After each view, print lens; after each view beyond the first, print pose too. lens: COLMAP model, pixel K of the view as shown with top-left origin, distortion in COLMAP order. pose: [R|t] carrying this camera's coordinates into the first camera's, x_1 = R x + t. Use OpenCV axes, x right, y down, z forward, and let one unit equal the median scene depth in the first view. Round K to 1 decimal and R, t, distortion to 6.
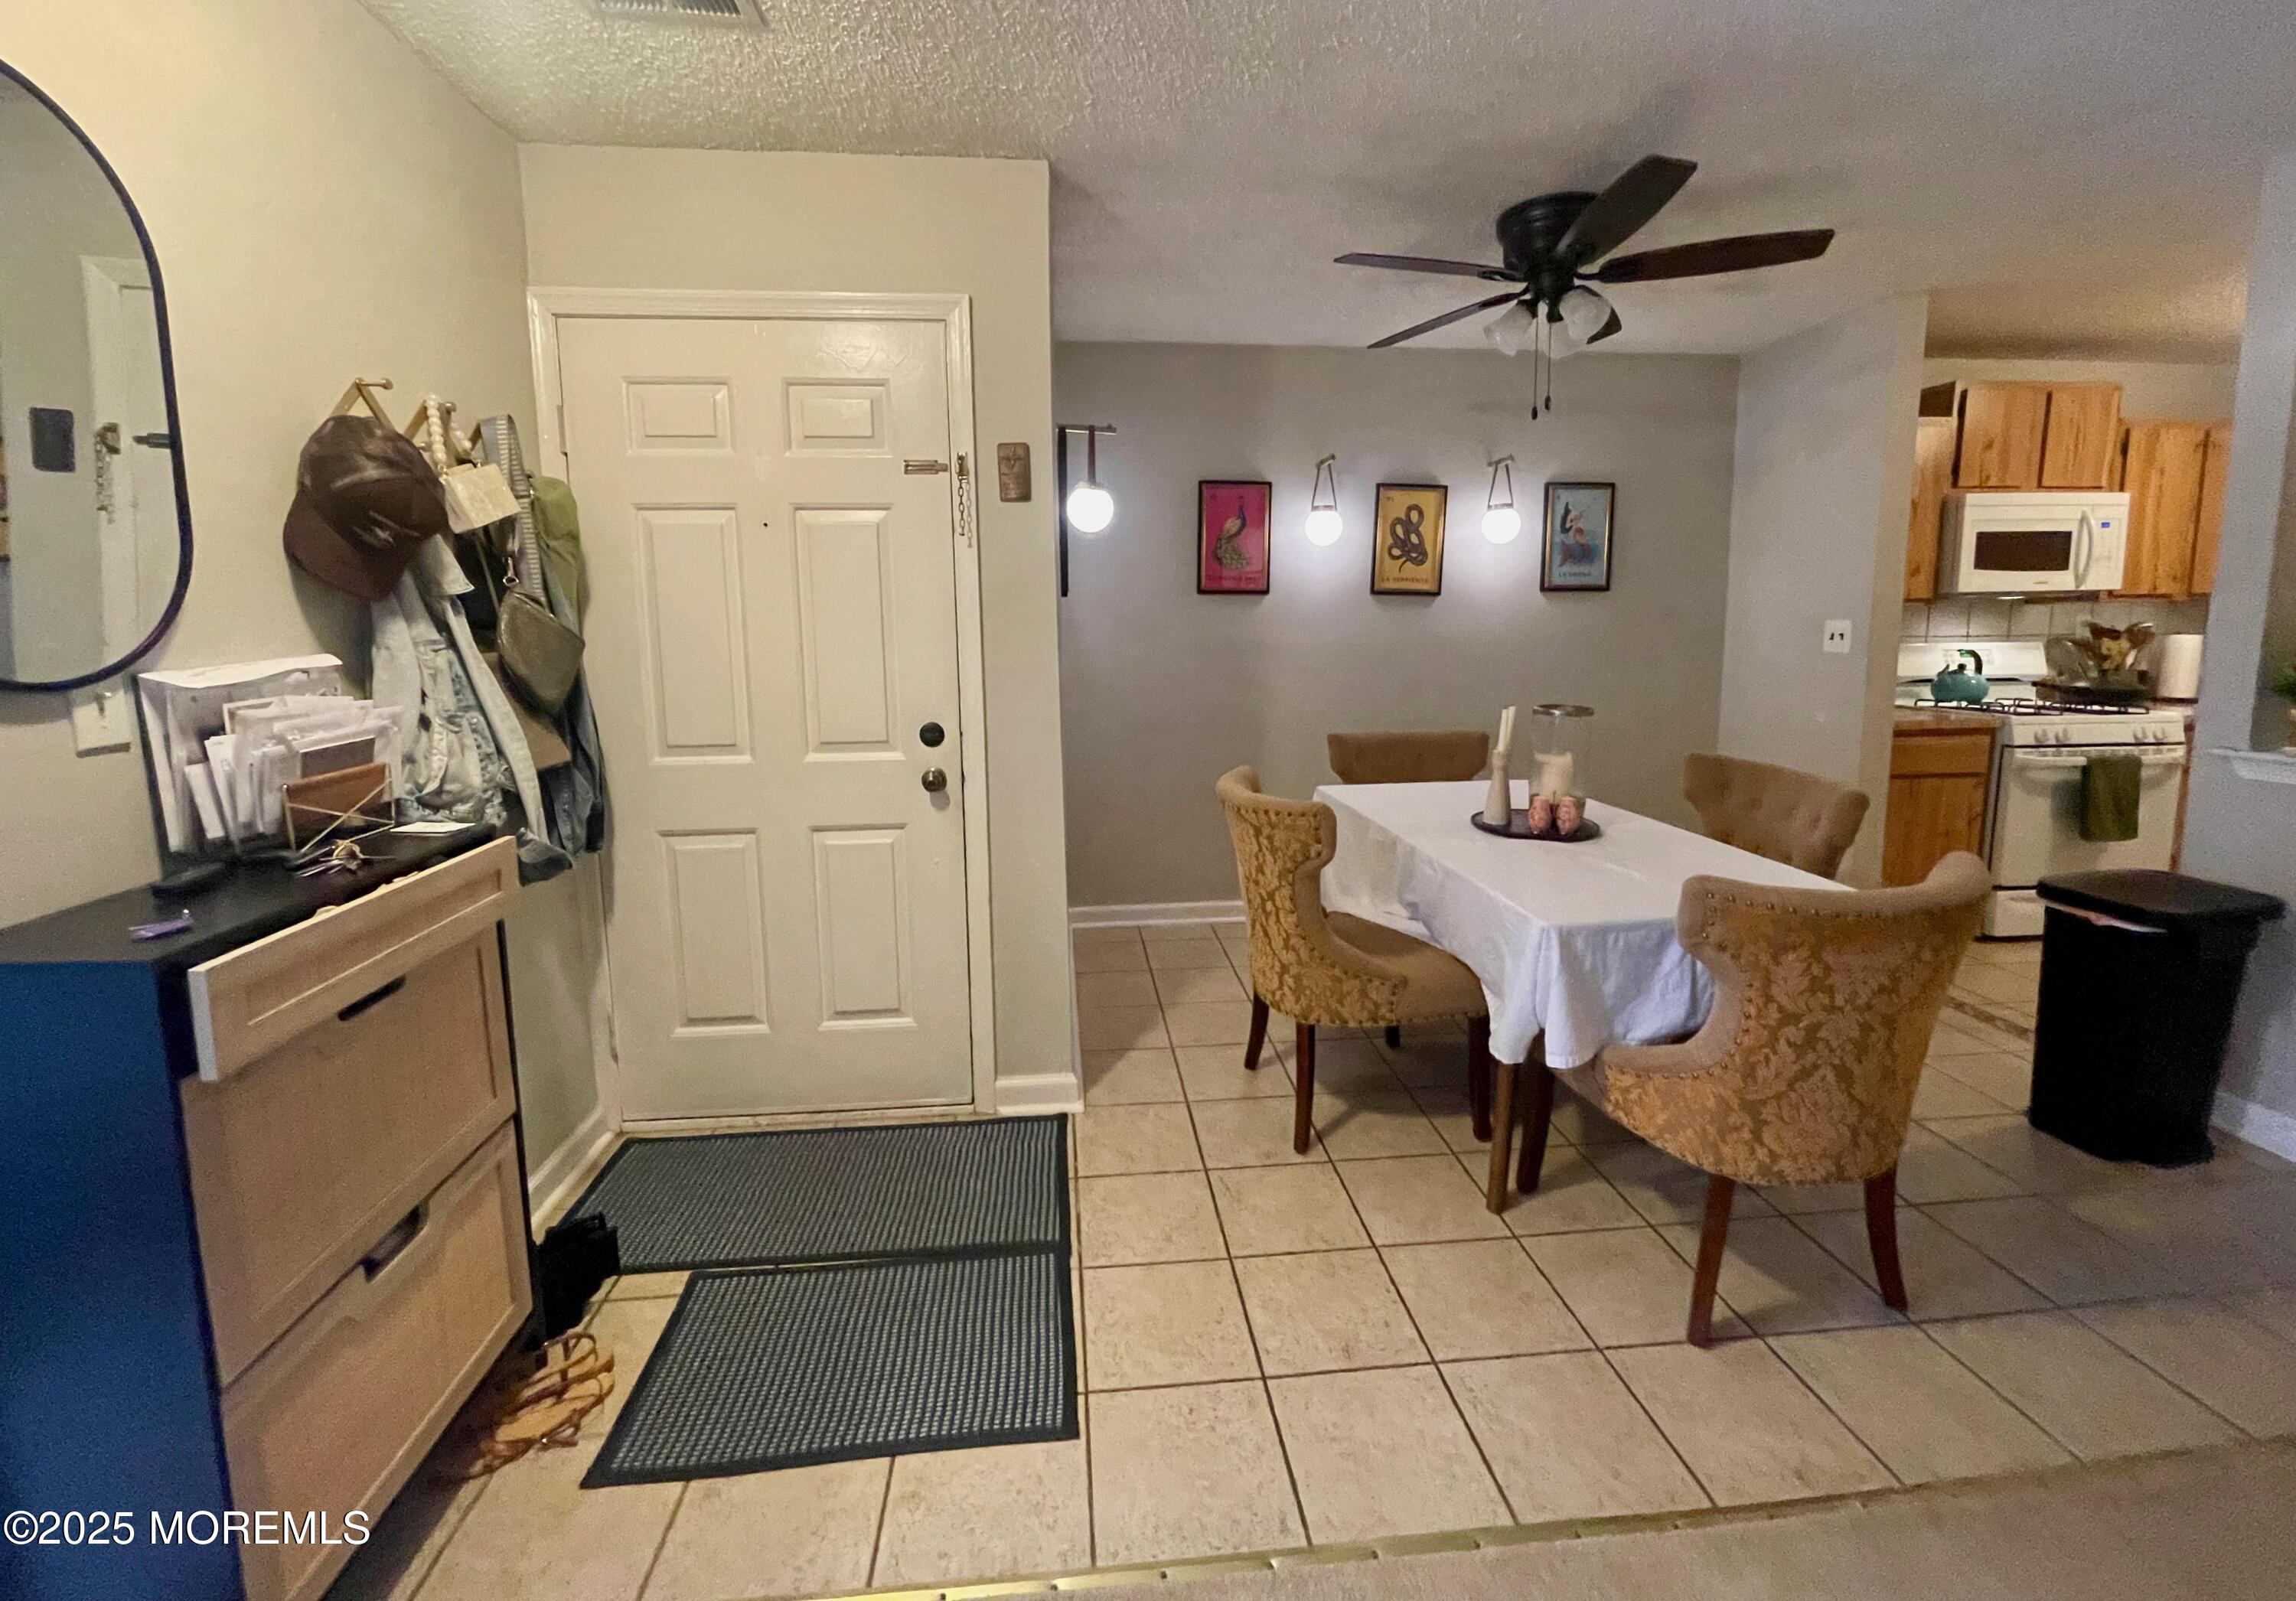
lens RADIAL K [[932.2, 0, 1144.4], [0, 932.2, 736.2], [0, 0, 1]] dist [-0.003652, 0.000207]
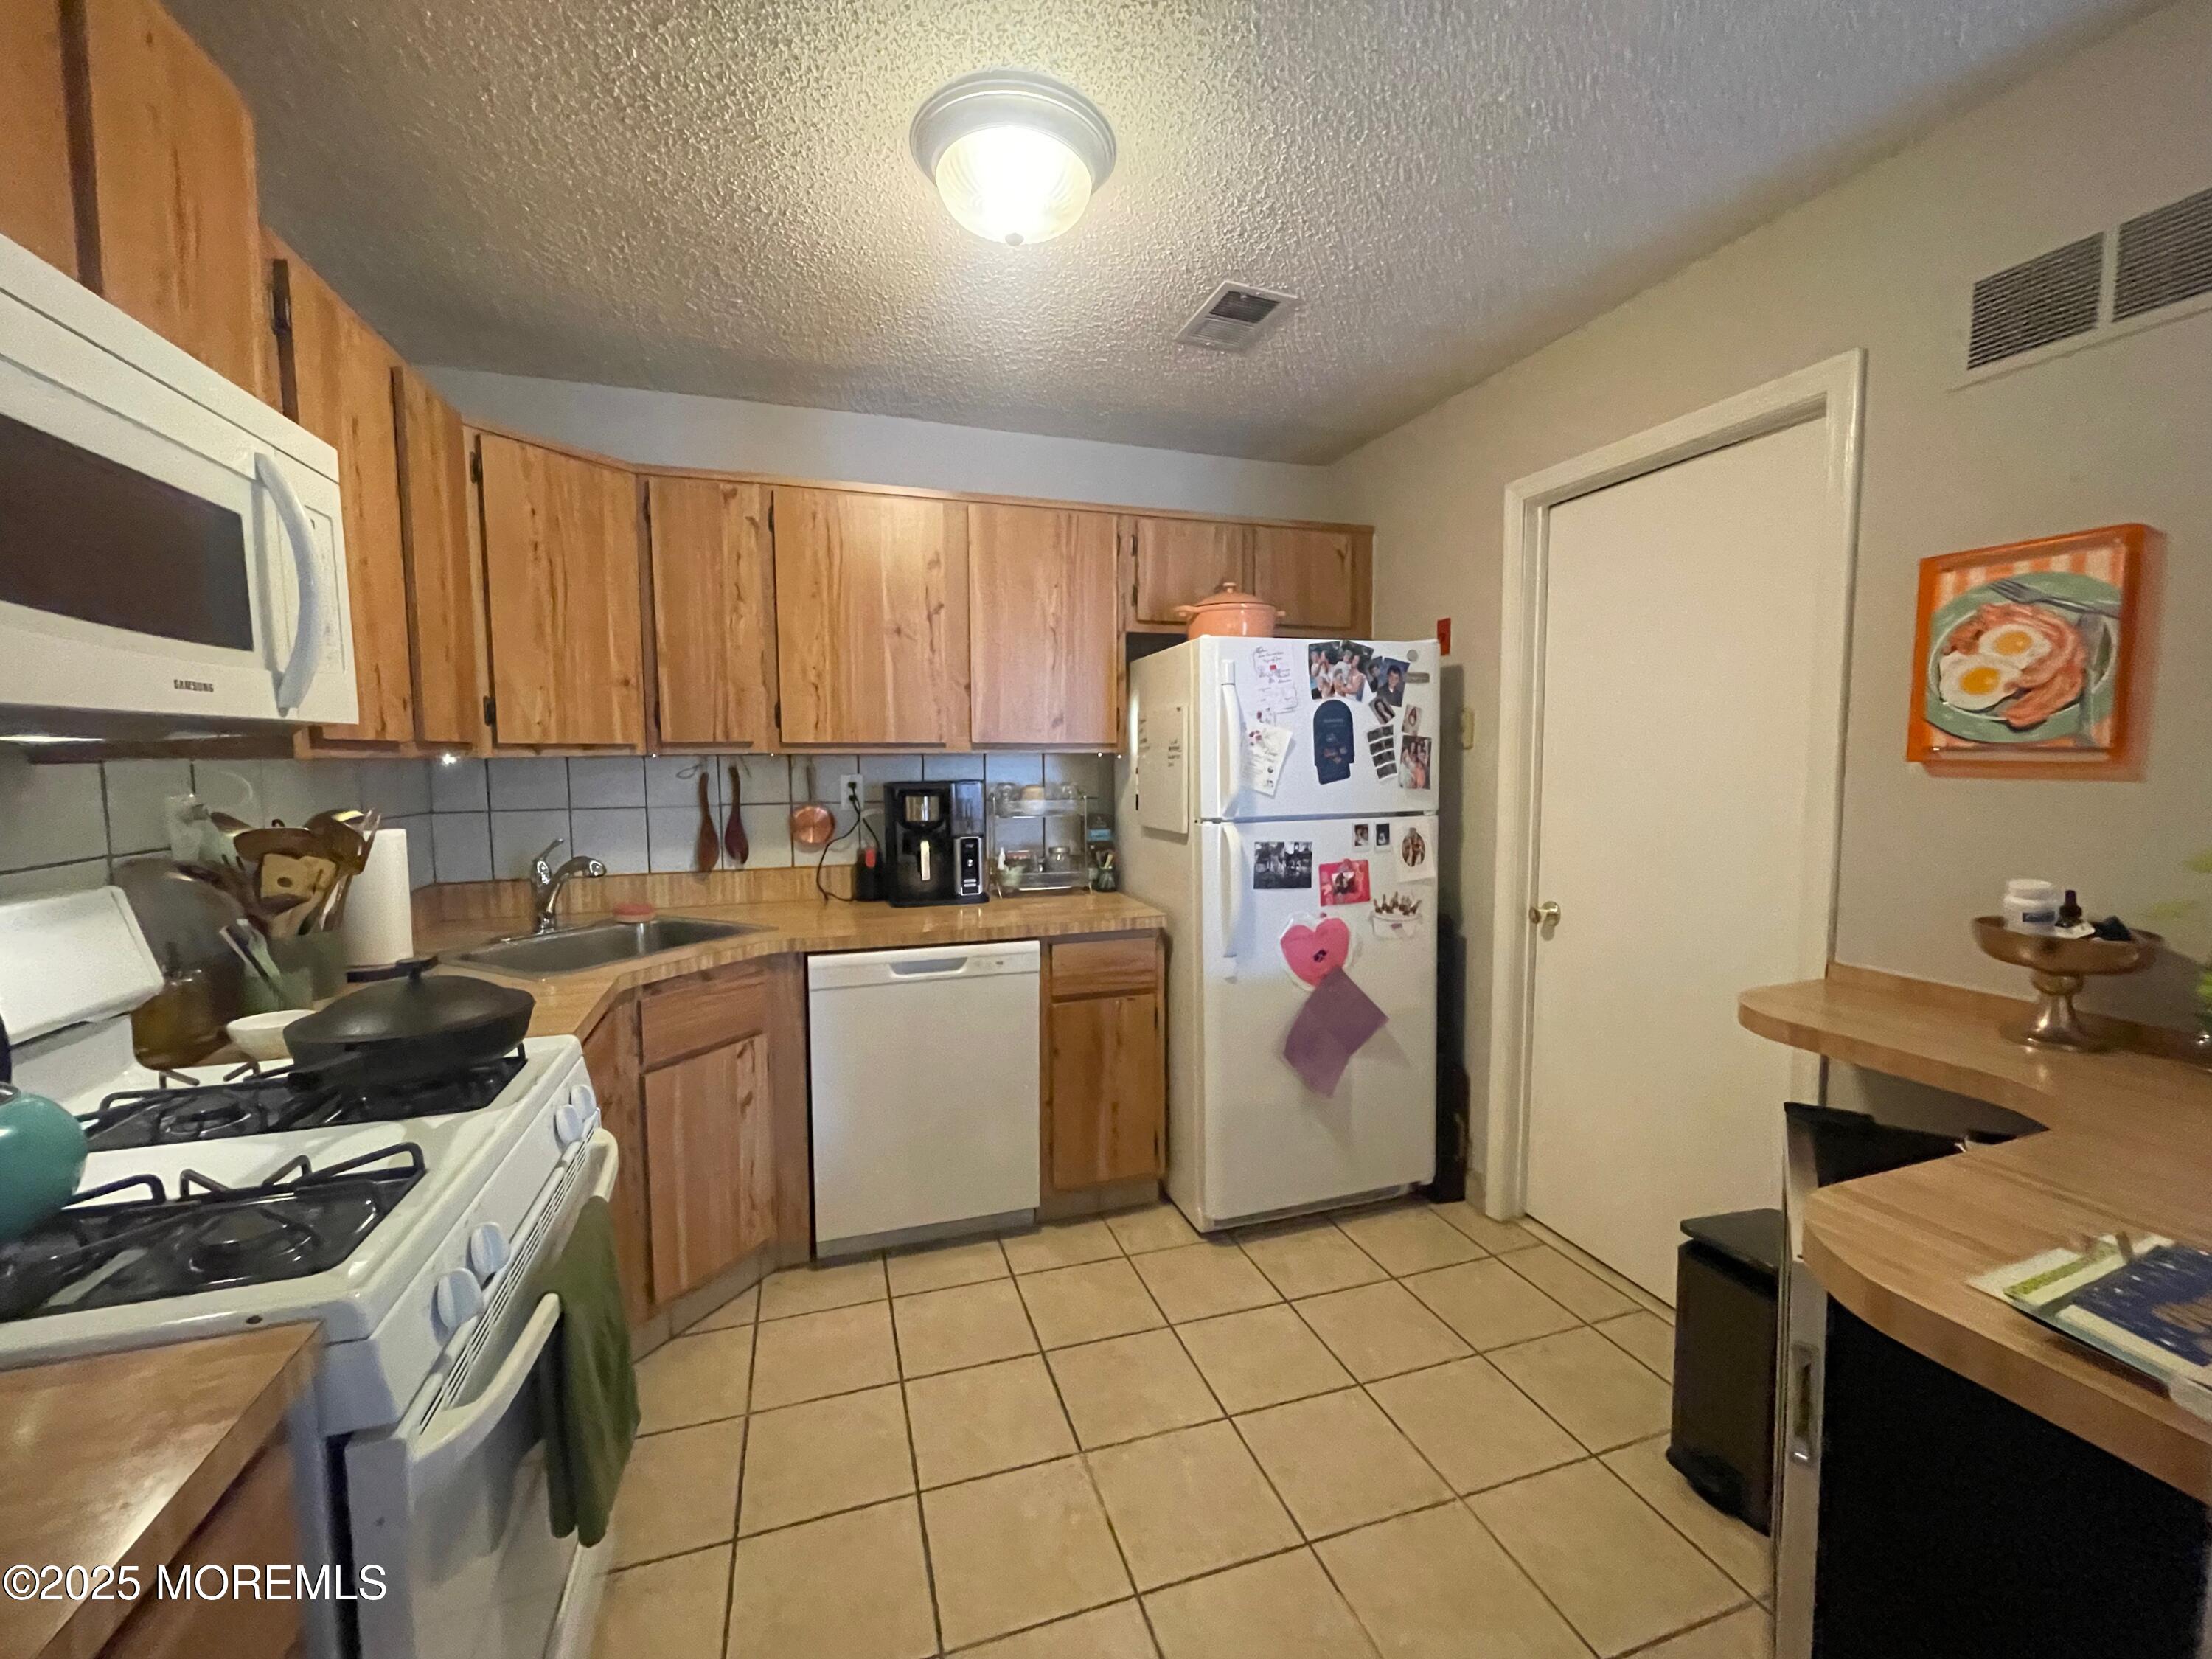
lens RADIAL K [[899.6, 0, 1106.0], [0, 899.6, 829.5], [0, 0, 1]] dist [-0.000560, -0.000343]
pose [[-0.216626, -0.067176, 0.973941, 1.023873], [0.124404, 0.987597, 0.095788, -0.182549], [-0.968296, 0.141912, -0.205582, 1.255523]]
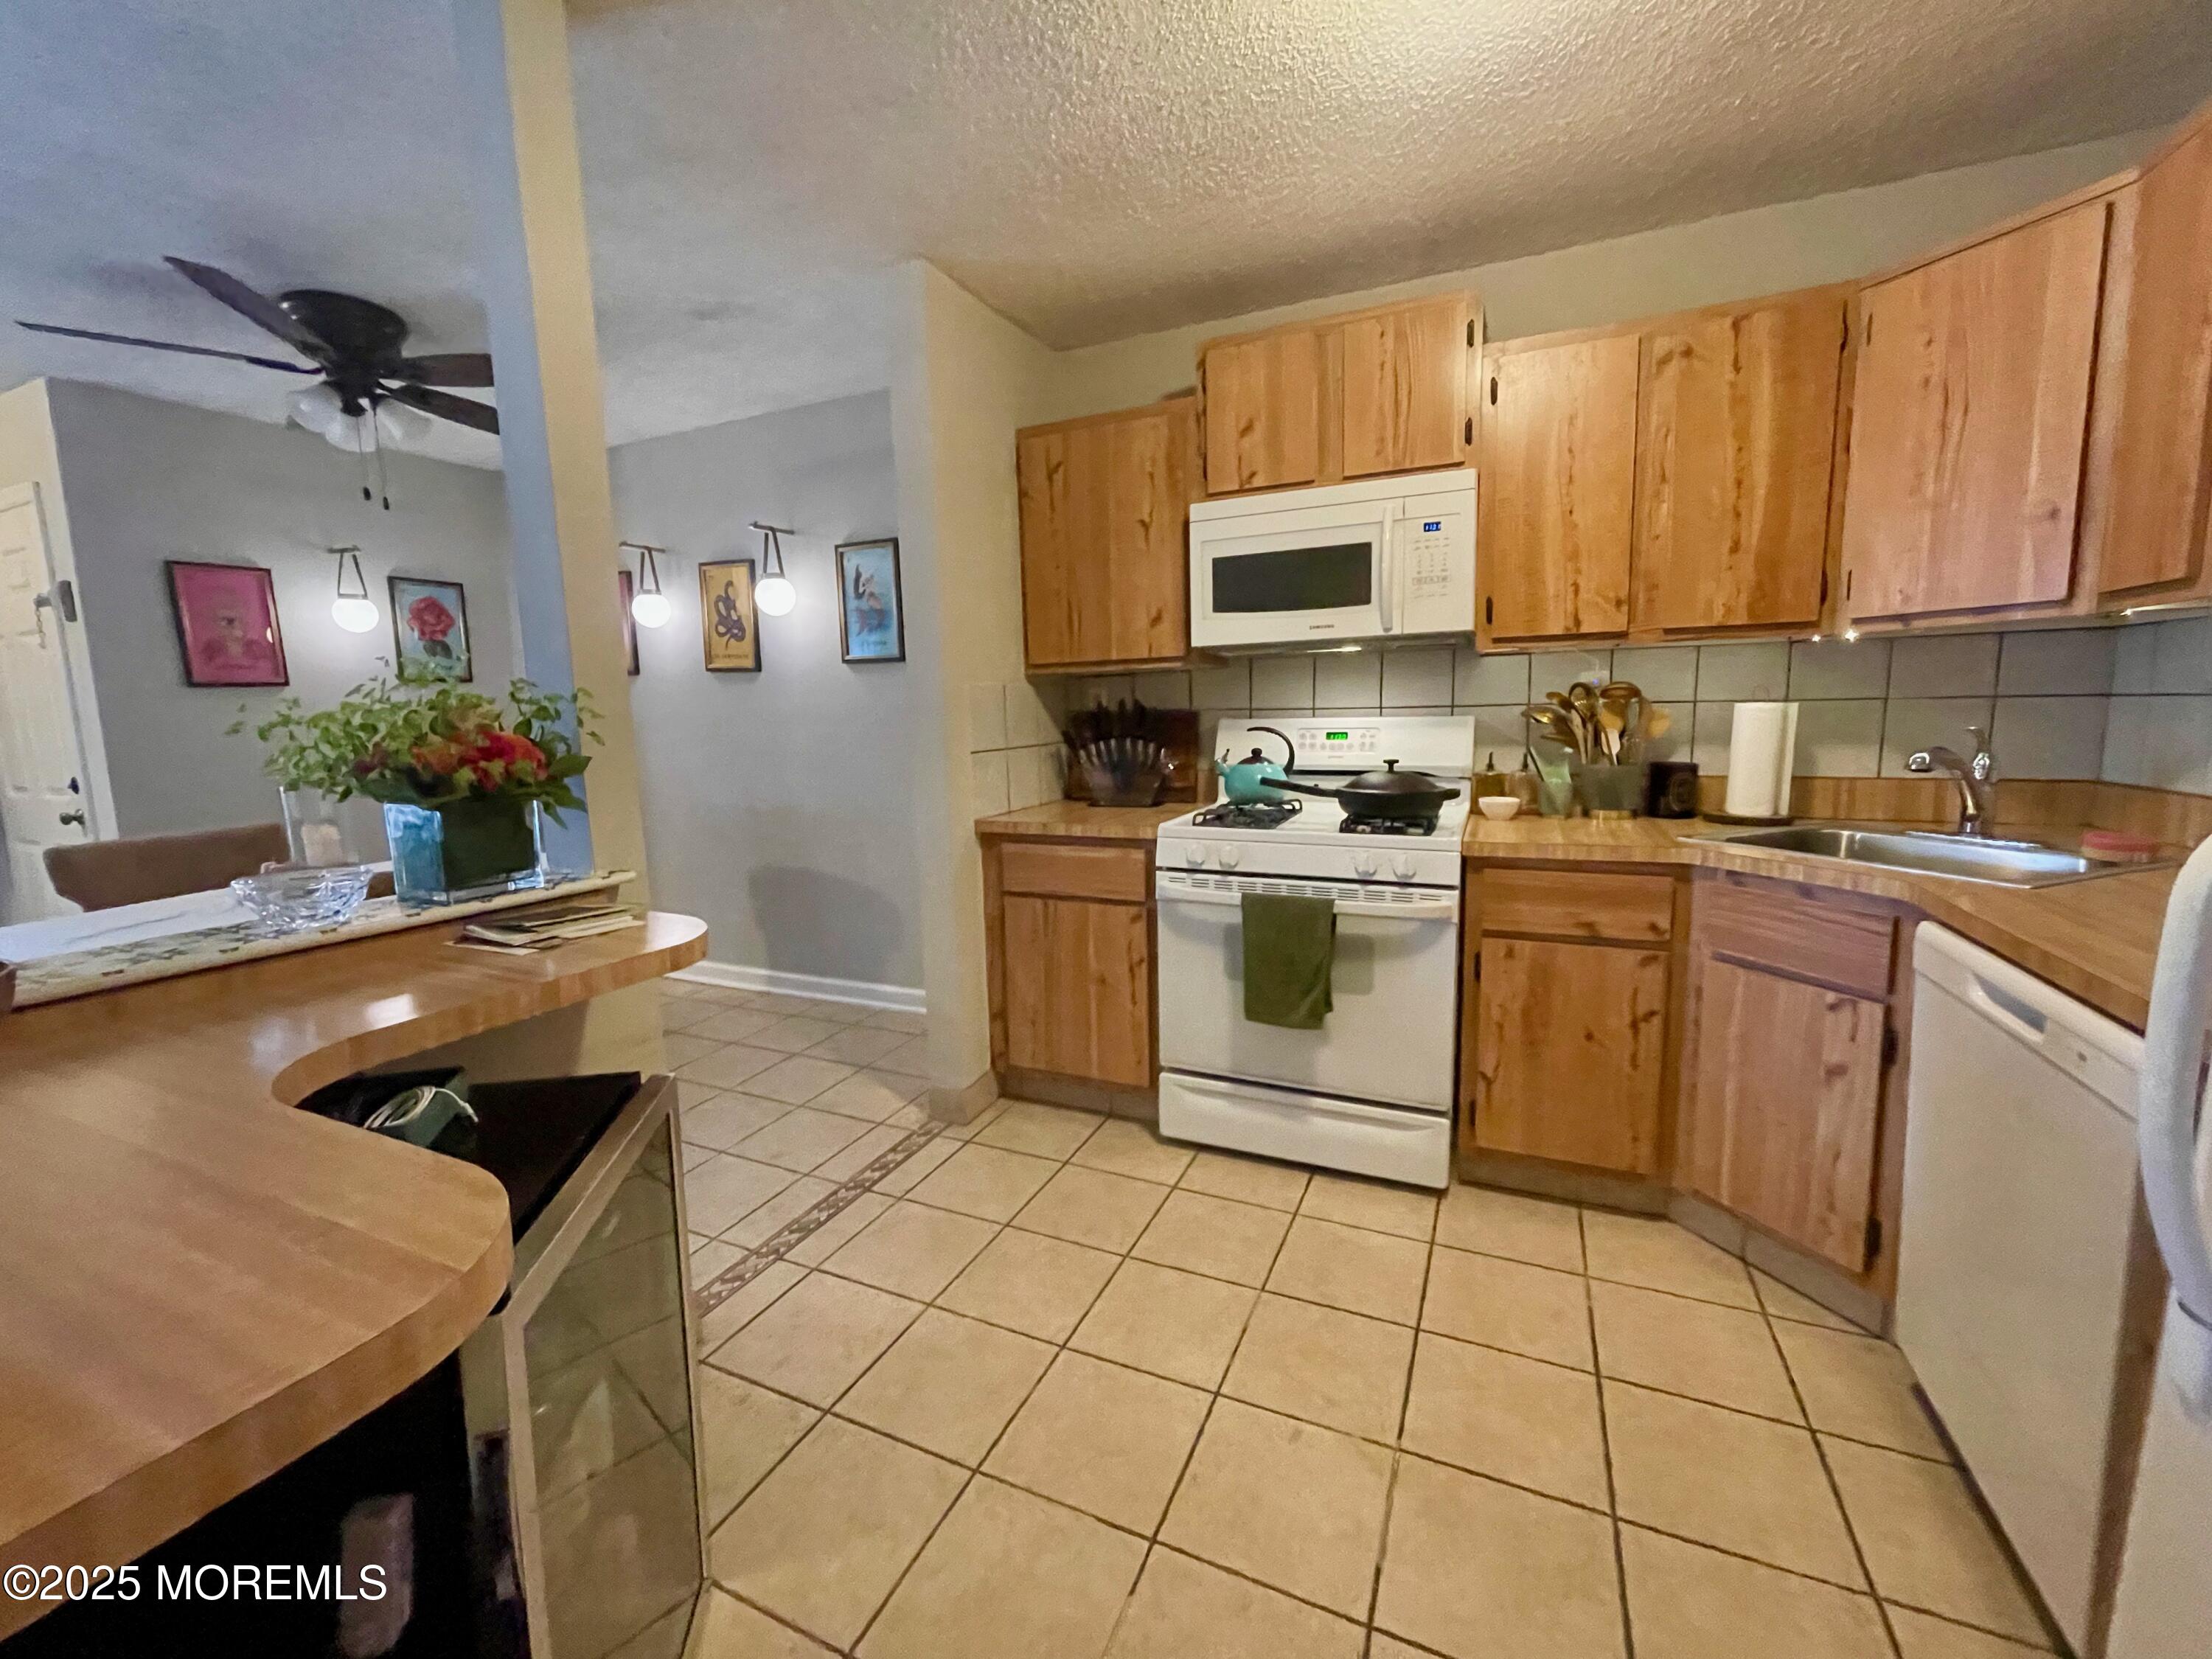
lens RADIAL K [[899.6, 0, 1106.0], [0, 899.6, 829.5], [0, 0, 1]] dist [-0.000560, -0.000343]
pose [[0.863435, 0.060663, -0.500800, 1.801412], [-0.046401, 0.998085, 0.040901, -0.063417], [0.502322, -0.012078, 0.864596, 0.574719]]
